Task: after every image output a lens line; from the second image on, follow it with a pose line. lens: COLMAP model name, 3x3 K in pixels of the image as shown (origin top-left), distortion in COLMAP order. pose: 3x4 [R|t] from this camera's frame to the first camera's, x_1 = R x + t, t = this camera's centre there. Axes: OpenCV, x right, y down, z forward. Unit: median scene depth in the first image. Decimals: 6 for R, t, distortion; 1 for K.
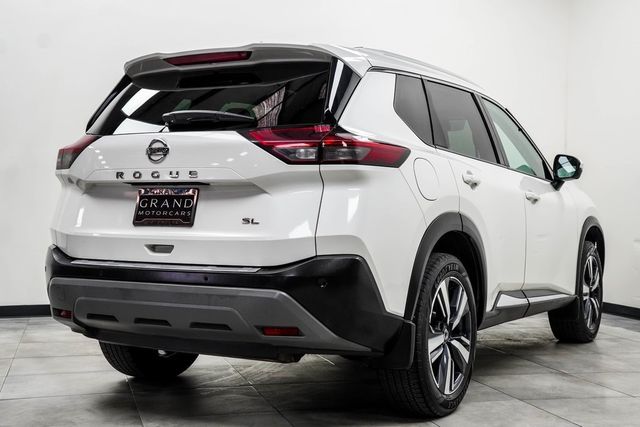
lens RADIAL K [[896.7, 0, 320.5], [0, 896.7, 209.6], [0, 0, 1]] dist [0.200522, 0.000000]
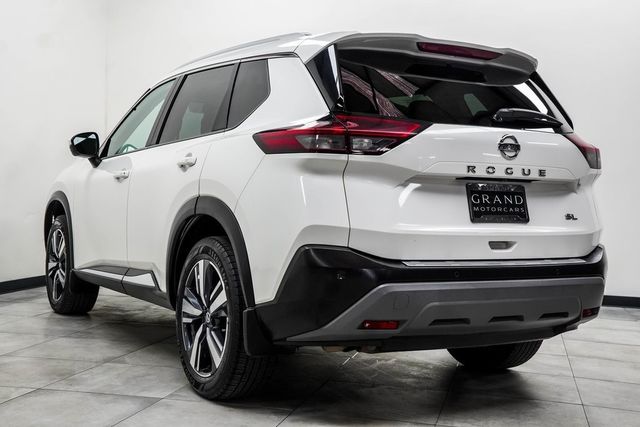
lens RADIAL K [[790.1, 0, 317.0], [0, 790.1, 218.2], [0, 0, 1]] dist [0.103597, 0.000000]
pose [[0.494652, -0.024582, 0.868743, -1.045805], [-0.027364, 0.998664, 0.043838, -0.019542], [-0.868660, -0.045457, 0.493319, 0.751280]]
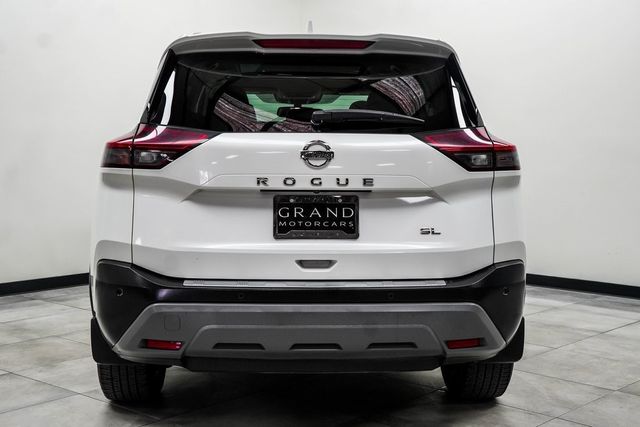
lens RADIAL K [[896.7, 0, 324.7], [0, 896.7, 219.4], [0, 0, 1]] dist [0.200522, 0.000000]
pose [[0.834986, -0.044701, 0.548452, -0.658674], [0.000046, 0.996701, 0.081164, -0.073111], [-0.550270, -0.067746, 0.832234, 0.263662]]
